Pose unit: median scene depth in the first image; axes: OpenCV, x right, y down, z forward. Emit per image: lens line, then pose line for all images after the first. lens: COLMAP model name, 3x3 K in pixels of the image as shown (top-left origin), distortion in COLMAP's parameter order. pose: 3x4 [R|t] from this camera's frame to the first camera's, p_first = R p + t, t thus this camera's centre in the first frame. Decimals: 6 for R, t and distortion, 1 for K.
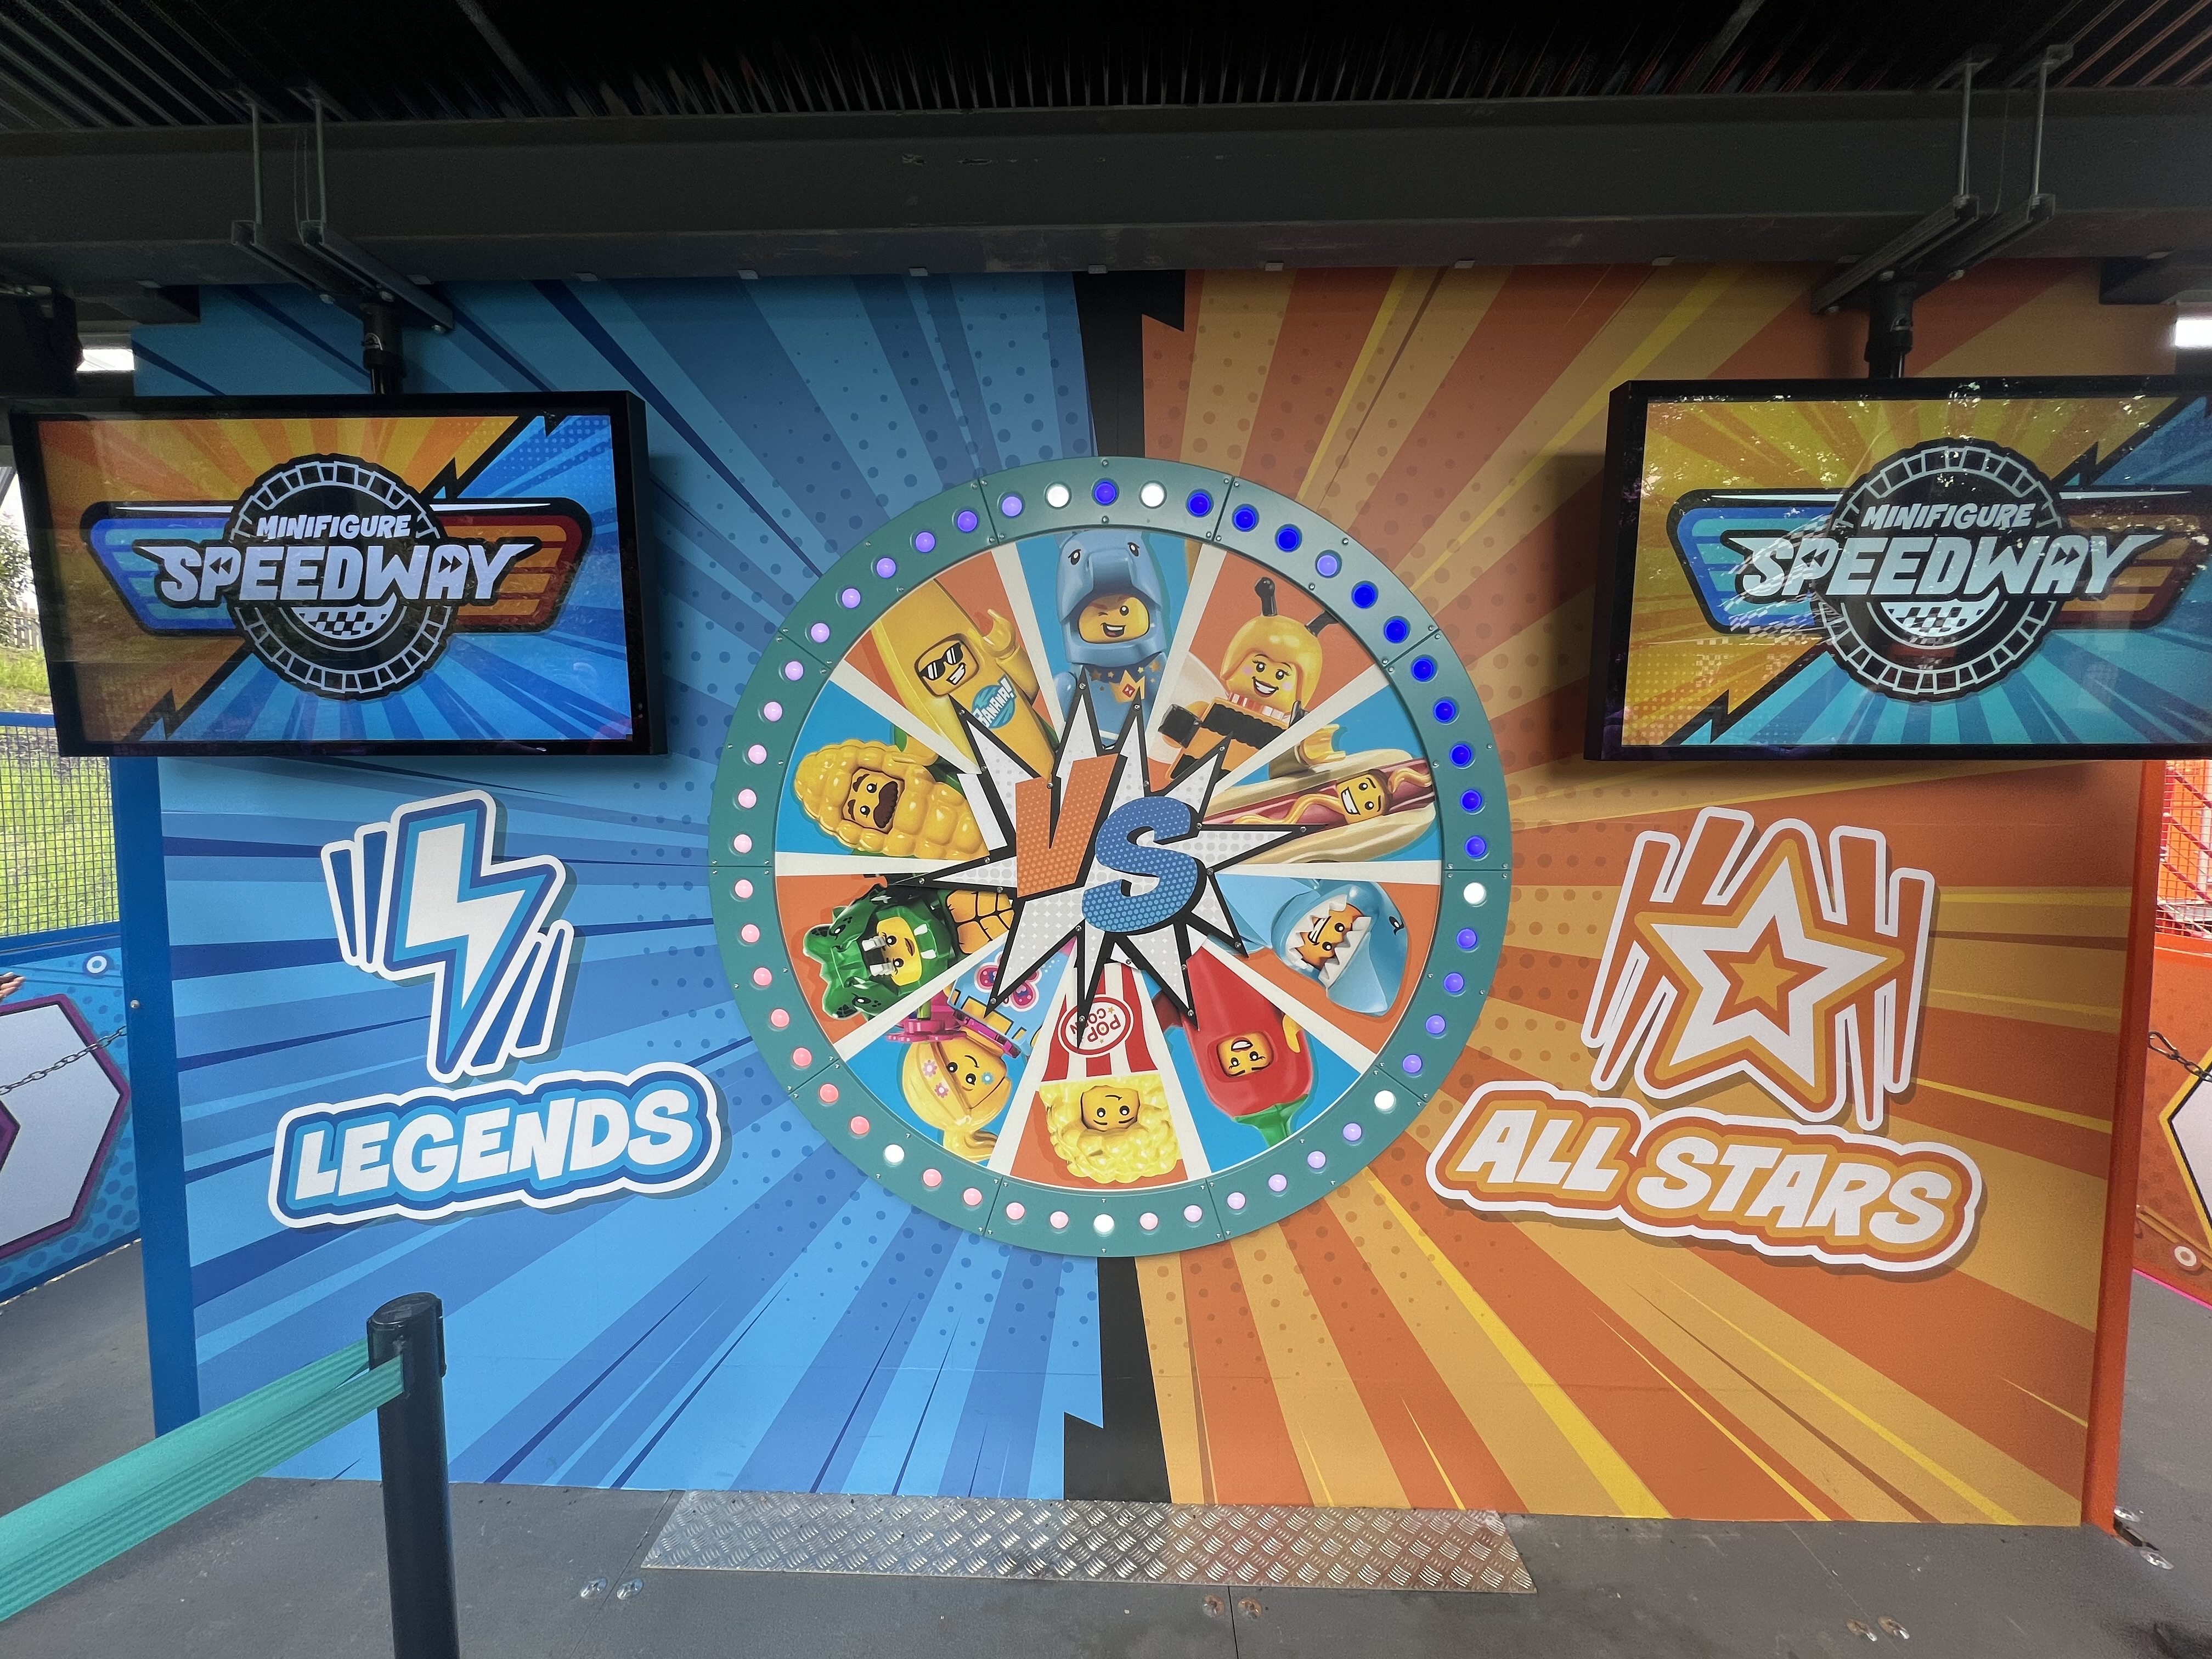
lens RADIAL K [[804.8, 0, 1171.7], [0, 804.8, 738.0], [0, 0, 1]] dist [-0.001106, 0.000532]
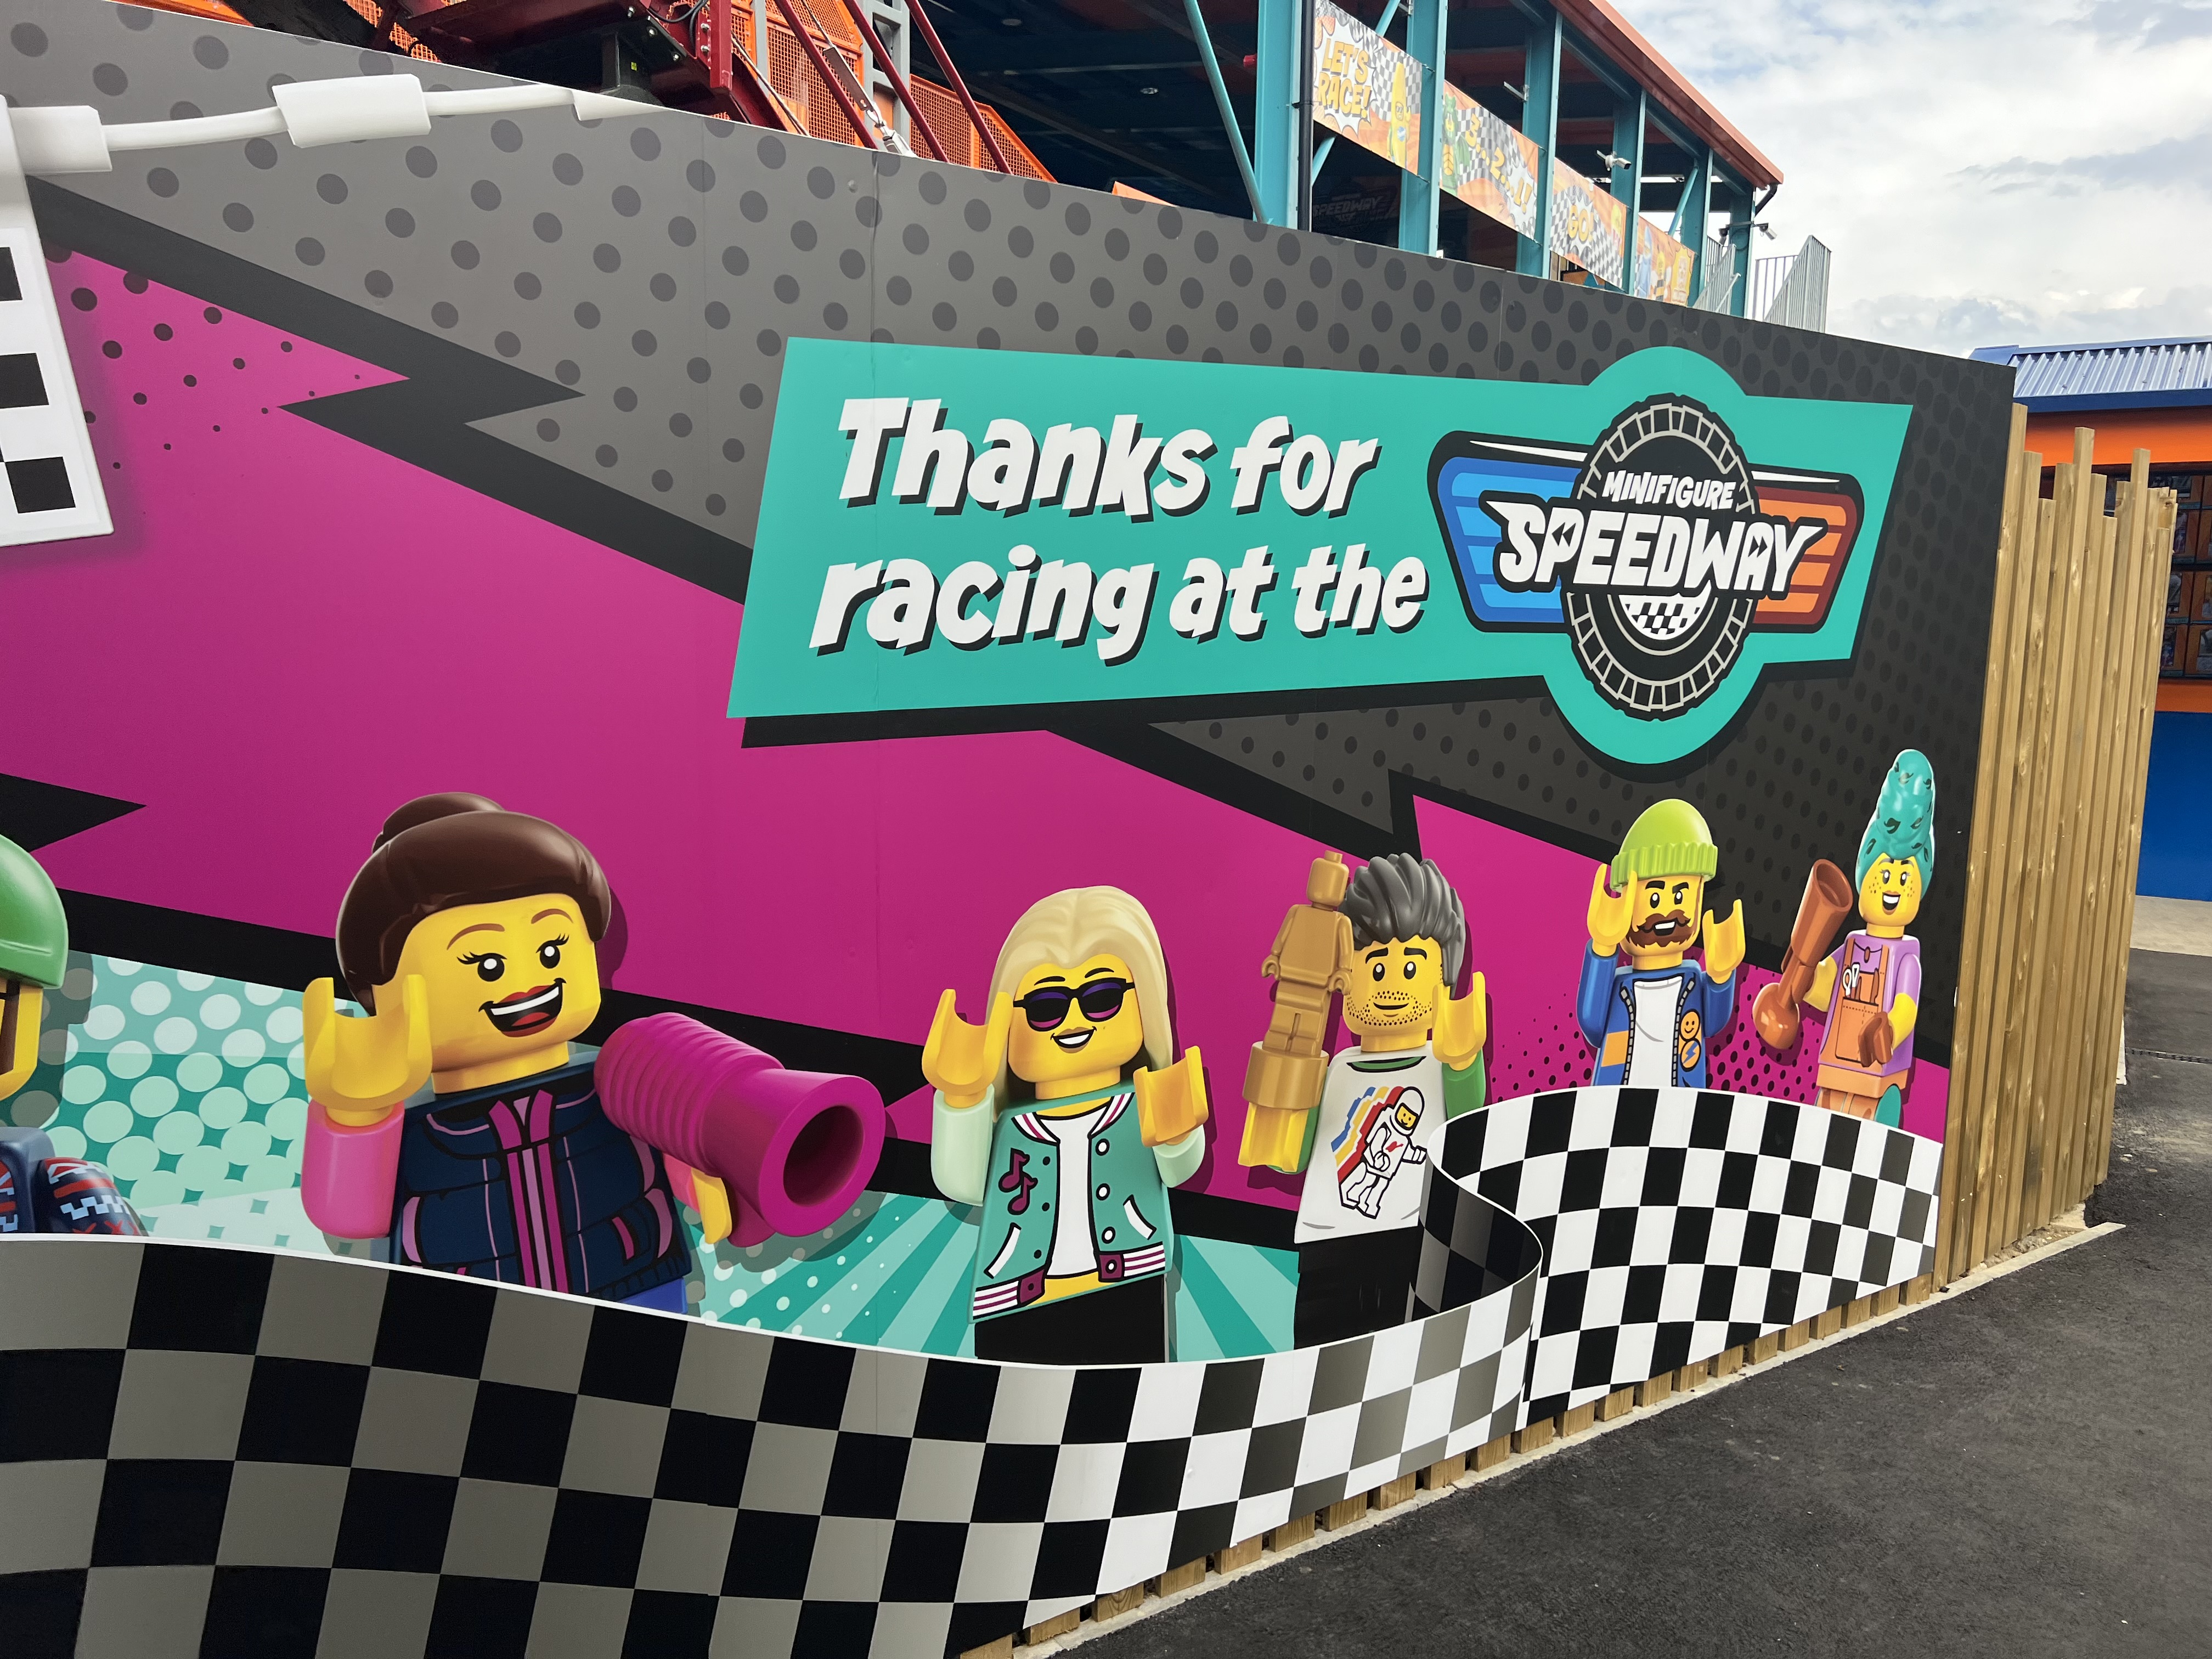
lens RADIAL K [[1654.3, 0, 1114.5], [0, 1654.3, 826.4], [0, 0, 1]] dist [0.031090, -0.010689]
pose [[0.793384, -0.057796, 0.605972, -2.397308], [0.059152, 0.998091, 0.017749, -0.006445], [-0.605841, 0.021762, 0.795288, 0.081830]]
